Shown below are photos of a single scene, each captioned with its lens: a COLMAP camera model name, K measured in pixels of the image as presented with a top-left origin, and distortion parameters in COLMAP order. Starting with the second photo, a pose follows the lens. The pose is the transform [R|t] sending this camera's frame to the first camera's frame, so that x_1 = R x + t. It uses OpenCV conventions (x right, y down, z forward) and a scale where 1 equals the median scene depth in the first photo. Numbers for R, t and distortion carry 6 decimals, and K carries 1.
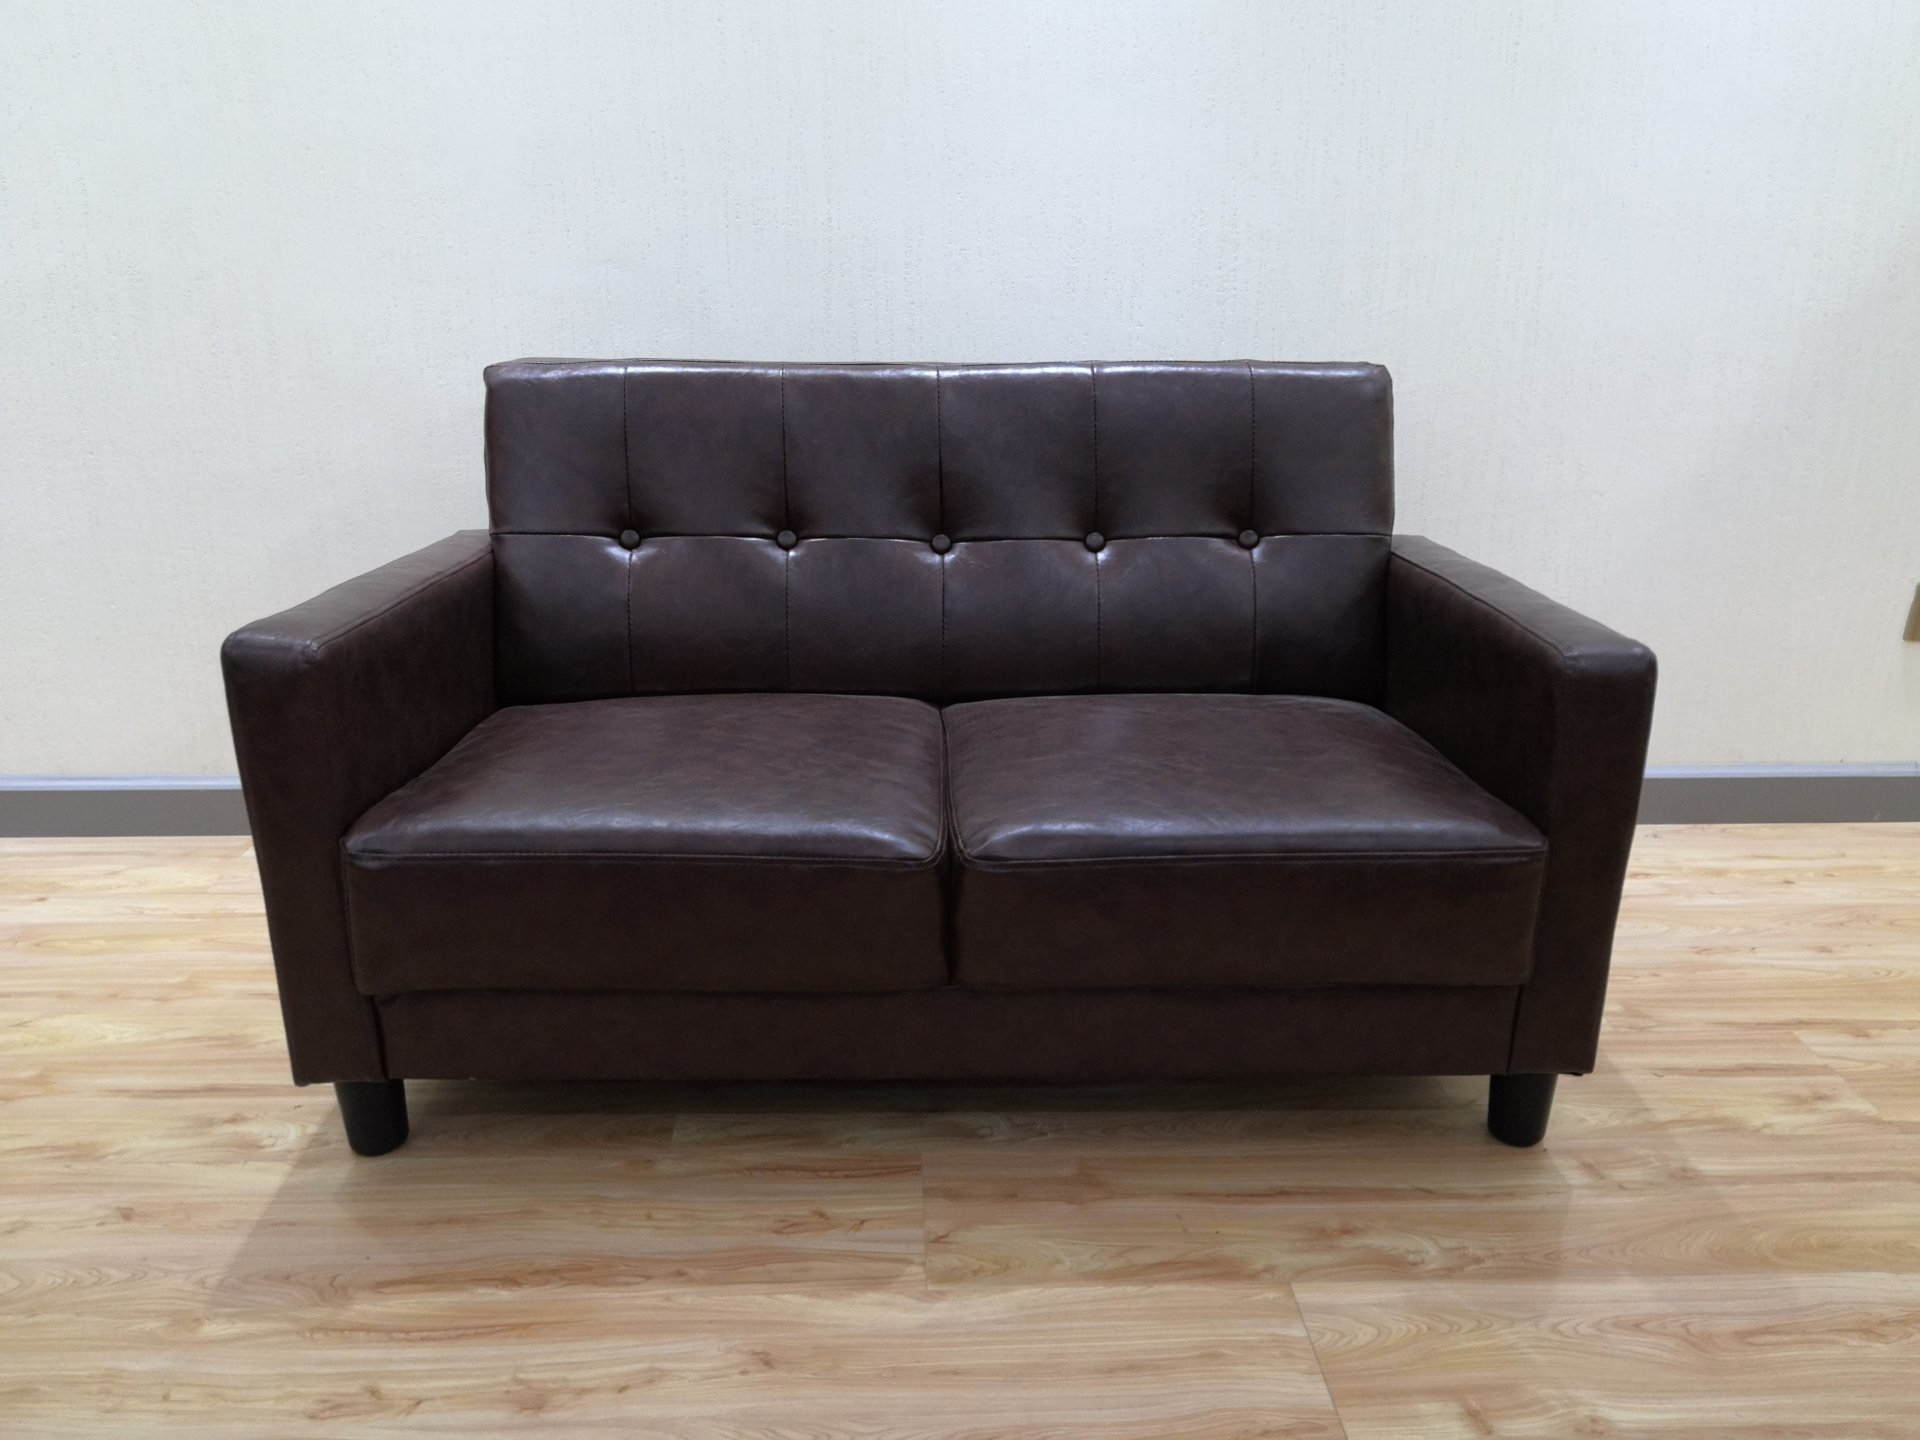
lens RADIAL K [[1521.8, 0, 959.0], [0, 1521.8, 732.5], [0, 0, 1]] dist [-0.005607, 0.037791]
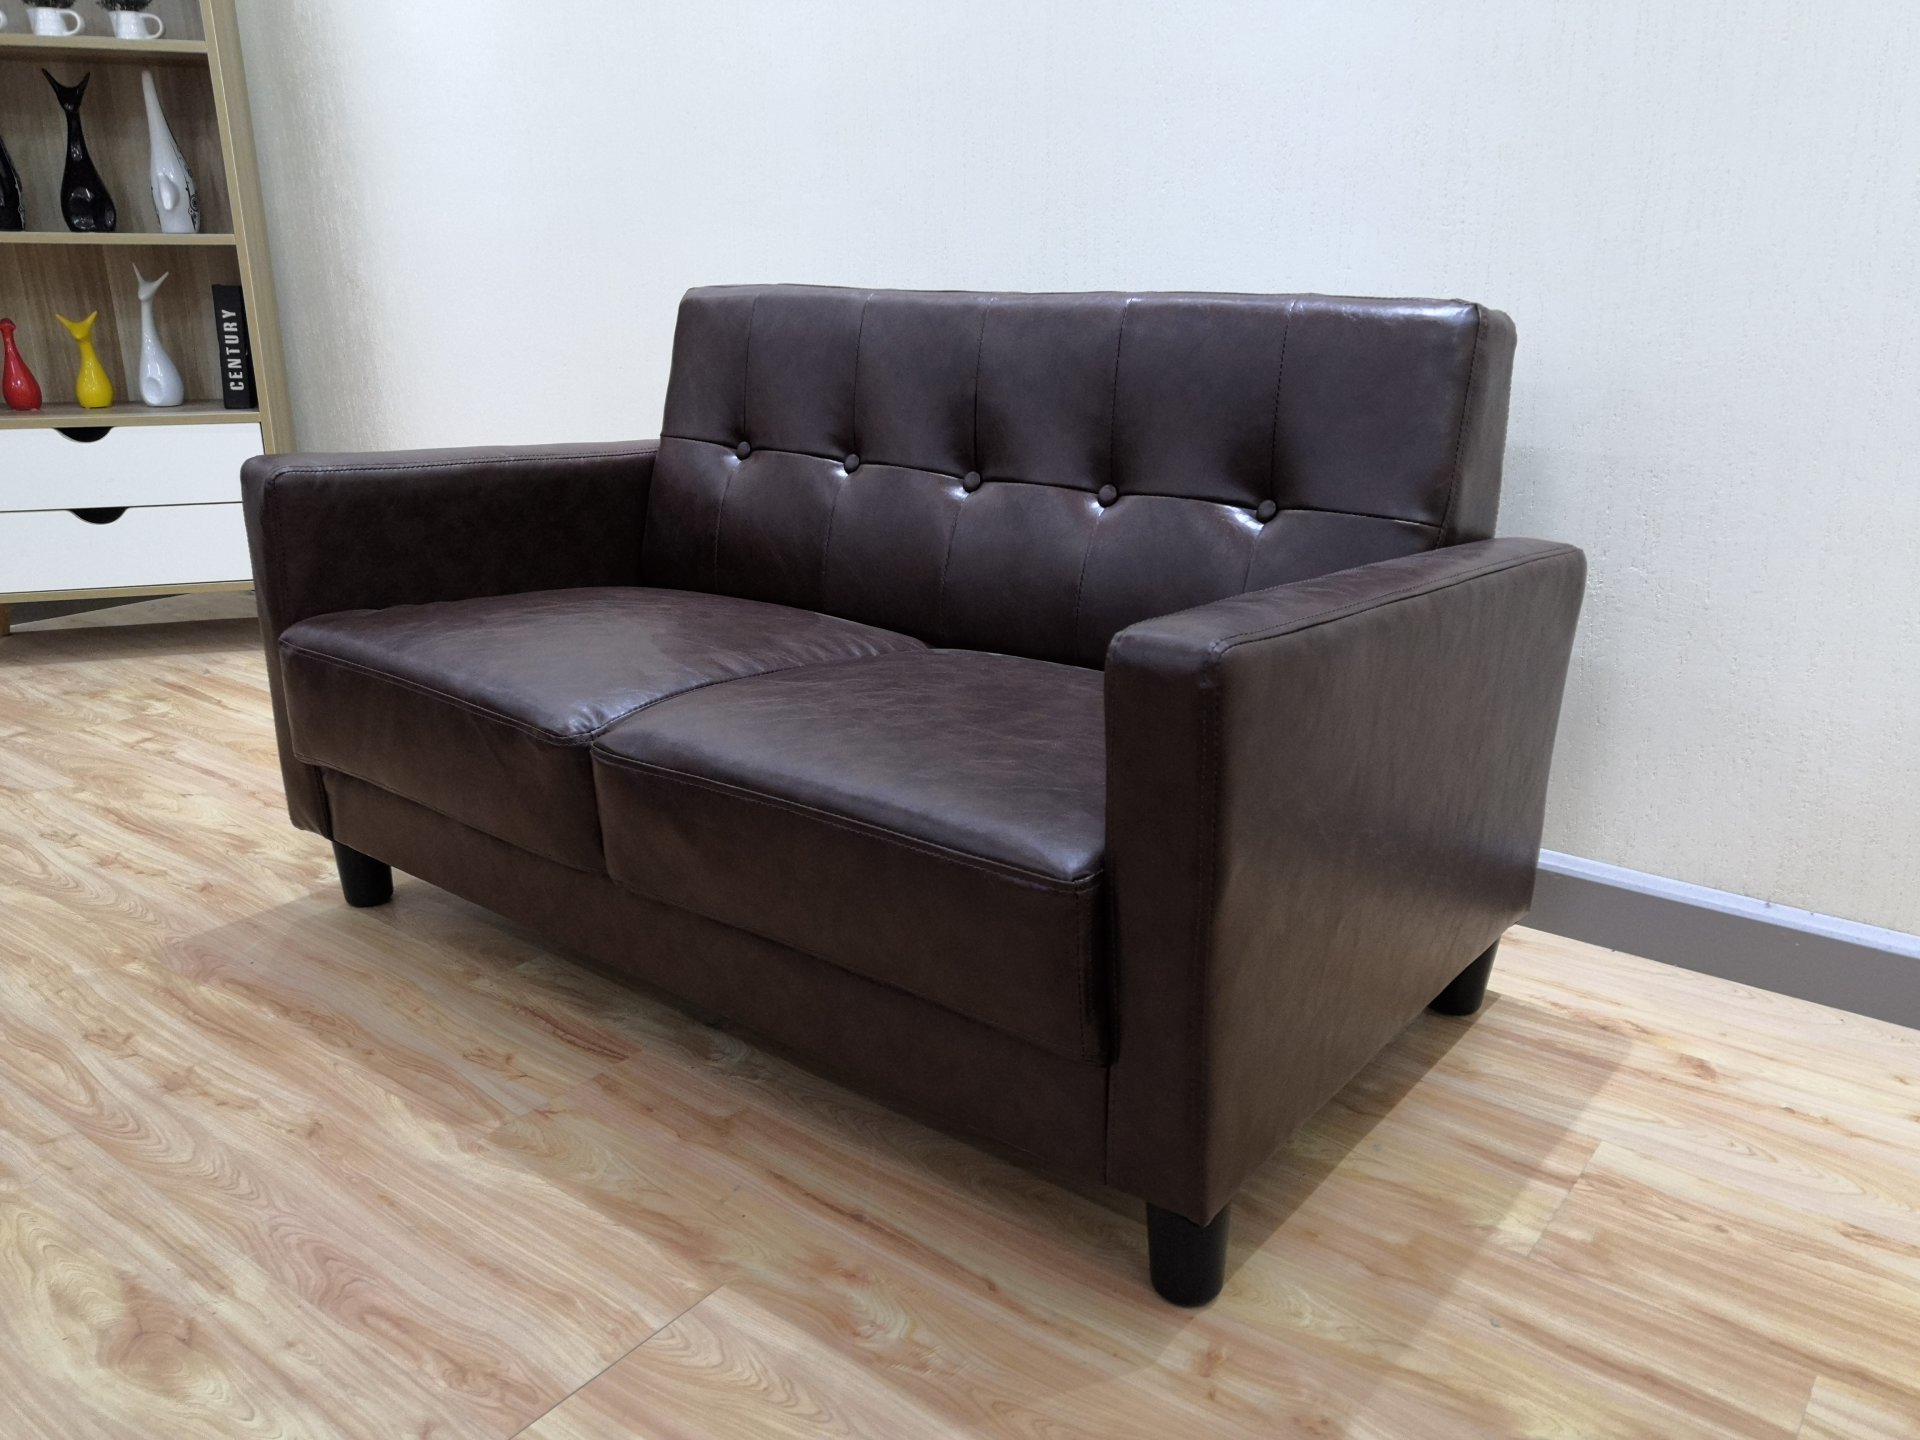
lens RADIAL K [[1521.8, 0, 957.1], [0, 1521.8, 718.2], [0, 0, 1]] dist [-0.005607, 0.037791]
pose [[0.761416, 0.186154, -0.620961, 0.745689], [-0.205717, 0.977758, 0.040867, -0.021334], [0.614757, 0.096625, 0.782775, 0.334349]]
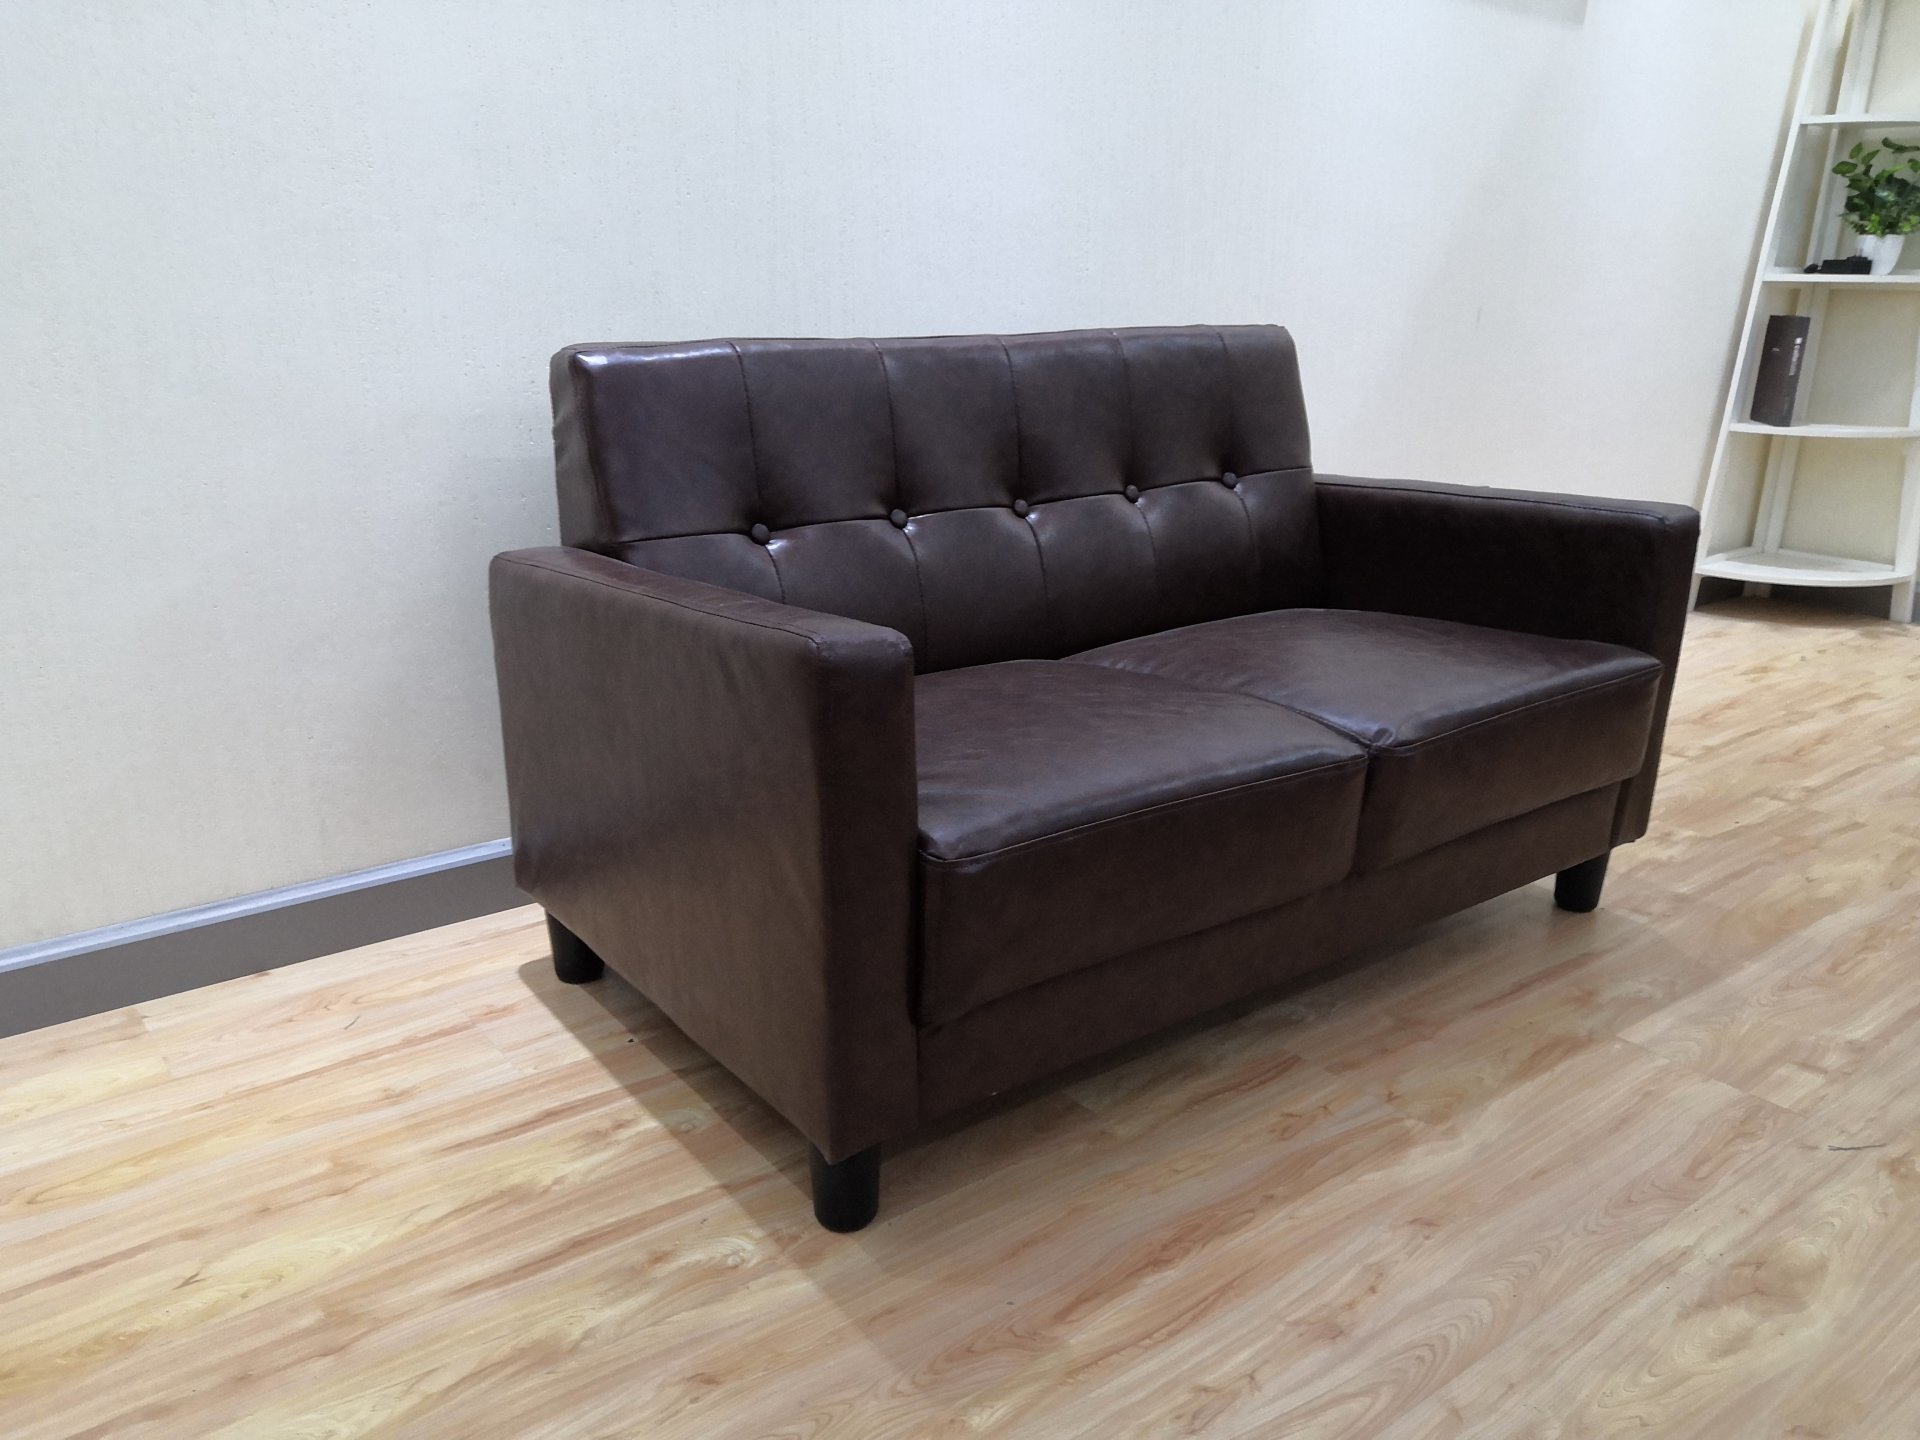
lens RADIAL K [[1521.8, 0, 959.2], [0, 1521.8, 714.3], [0, 0, 1]] dist [-0.005607, 0.037791]
pose [[0.811188, -0.167528, 0.560276, -0.811465], [0.182635, 0.982740, 0.029423, -0.030775], [-0.555535, 0.078458, 0.827784, 0.223288]]
